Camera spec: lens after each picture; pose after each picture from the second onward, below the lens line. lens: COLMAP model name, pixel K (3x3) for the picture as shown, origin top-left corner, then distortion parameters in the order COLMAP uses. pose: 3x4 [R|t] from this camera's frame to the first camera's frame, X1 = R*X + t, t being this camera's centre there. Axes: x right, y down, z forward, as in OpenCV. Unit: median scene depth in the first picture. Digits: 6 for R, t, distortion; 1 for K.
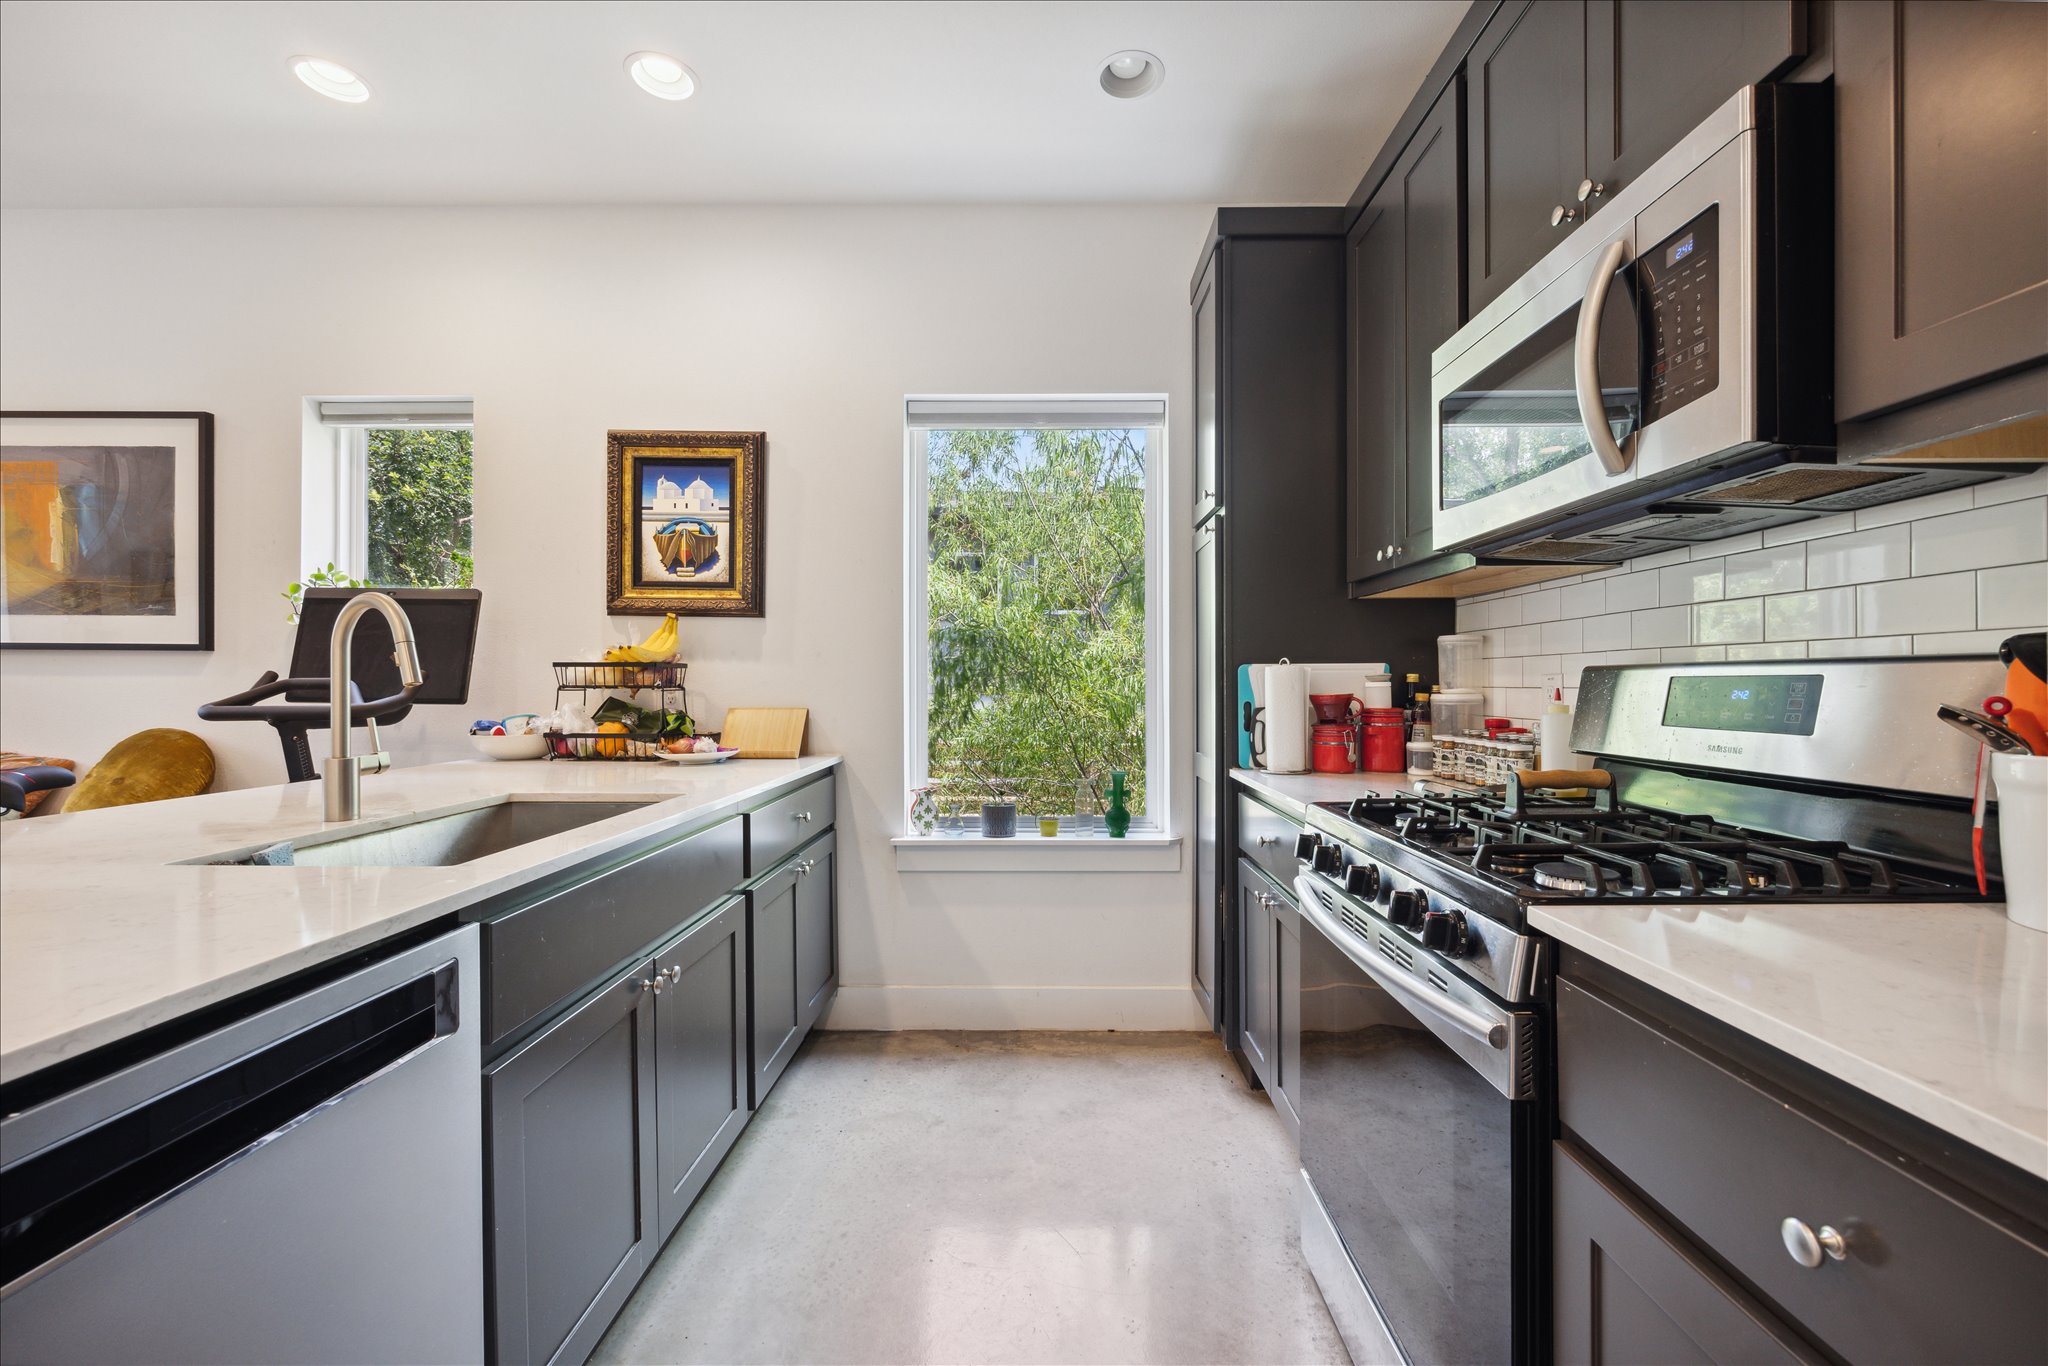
lens RADIAL K [[834.0, 0, 1032.9], [0, 834.0, 675.1], [0, 0, 1]] dist [-0.000335, -0.000095]
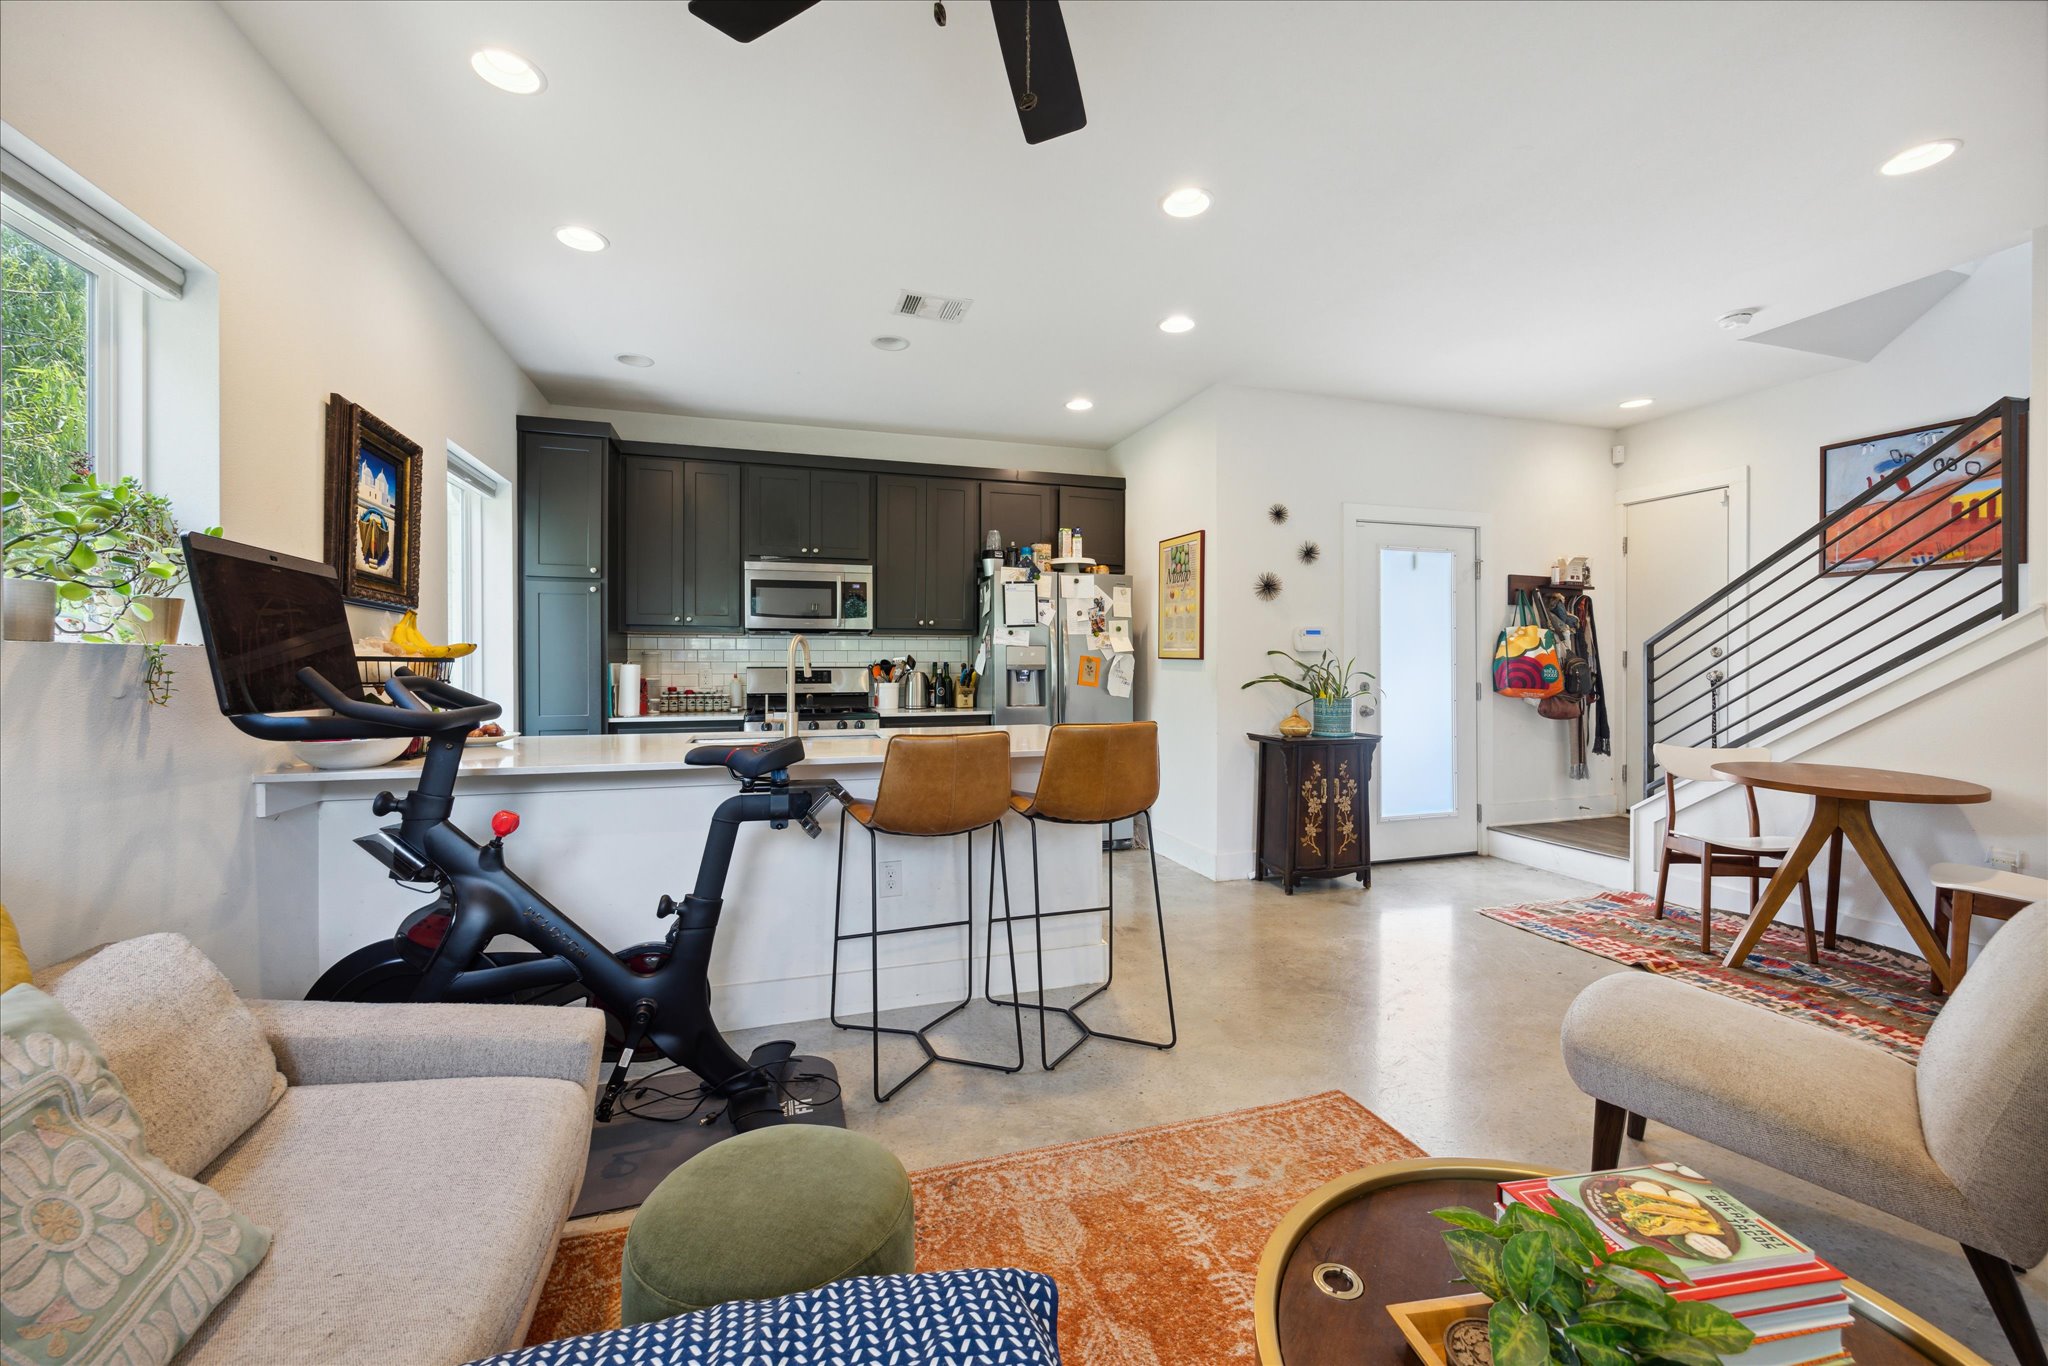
lens RADIAL K [[834.0, 0, 1032.9], [0, 834.0, 675.1], [0, 0, 1]] dist [-0.000335, -0.000095]
pose [[-0.317494, -0.008135, 0.948225, -1.587586], [-0.005928, 0.999961, 0.006594, -0.004866], [-0.948242, -0.003527, -0.317530, 0.581186]]
